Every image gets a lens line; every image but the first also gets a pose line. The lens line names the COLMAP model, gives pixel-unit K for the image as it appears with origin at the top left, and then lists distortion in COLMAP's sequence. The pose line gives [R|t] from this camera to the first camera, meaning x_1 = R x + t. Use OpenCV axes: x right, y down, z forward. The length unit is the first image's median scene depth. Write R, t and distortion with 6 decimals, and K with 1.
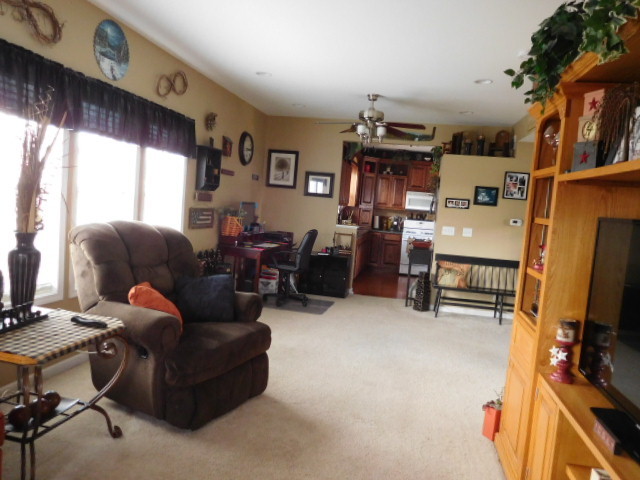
lens RADIAL K [[484.5, 0, 318.8], [0, 484.5, 243.8], [0, 0, 1]] dist [-0.004026, -0.000783]
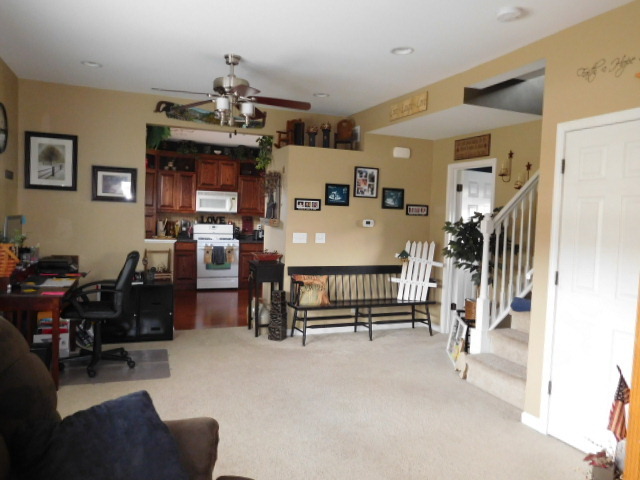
lens RADIAL K [[484.5, 0, 319.8], [0, 484.5, 242.1], [0, 0, 1]] dist [-0.004026, -0.000783]
pose [[0.840911, -0.079291, 0.535333, -0.147065], [0.077137, 0.996669, 0.026455, -0.038514], [-0.535648, 0.019047, 0.844226, 0.279944]]
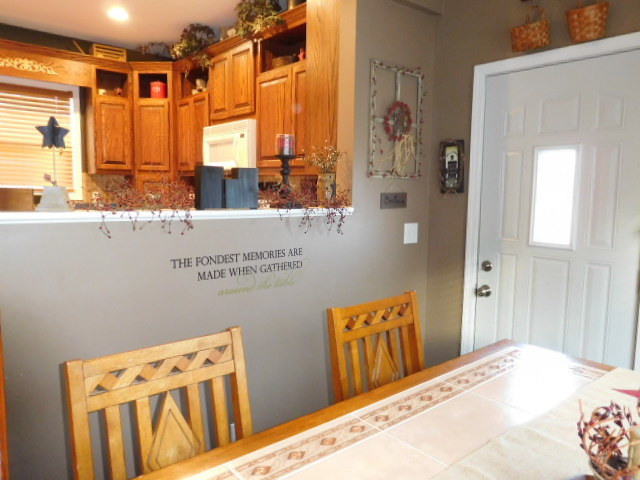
lens RADIAL K [[484.5, 0, 322.4], [0, 484.5, 244.2], [0, 0, 1]] dist [-0.004026, -0.000783]
pose [[0.772260, 0.010058, -0.635227, 0.796852], [-0.012332, 0.999924, 0.000840, -0.019952], [0.635187, 0.007185, 0.772325, 1.171795]]
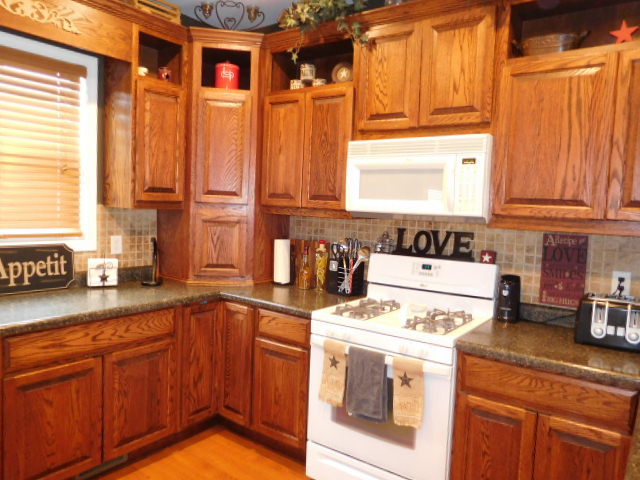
lens RADIAL K [[484.5, 0, 323.2], [0, 484.5, 244.0], [0, 0, 1]] dist [-0.004026, -0.000783]
pose [[0.901844, -0.005856, -0.432022, 0.430076], [-0.006580, 0.999606, -0.027284, -0.075716], [0.432012, 0.027448, 0.901450, 1.202517]]
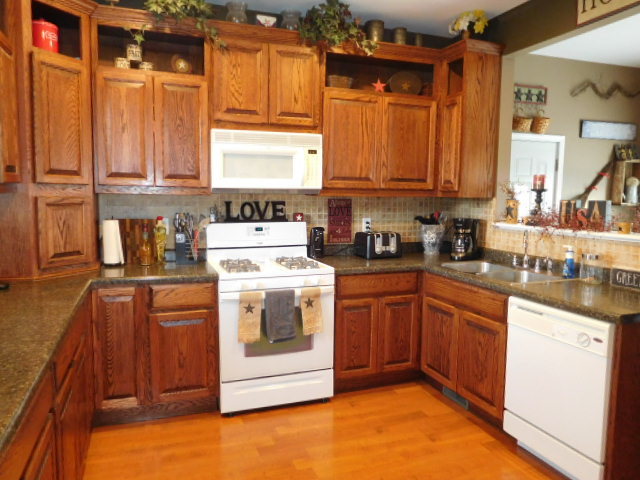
lens RADIAL K [[484.5, 0, 316.7], [0, 484.5, 245.2], [0, 0, 1]] dist [-0.004026, -0.000783]
pose [[0.852843, -0.122111, 0.507689, 0.123925], [0.098526, 0.992439, 0.073195, -0.083260], [-0.512789, -0.012403, 0.858425, 1.116304]]
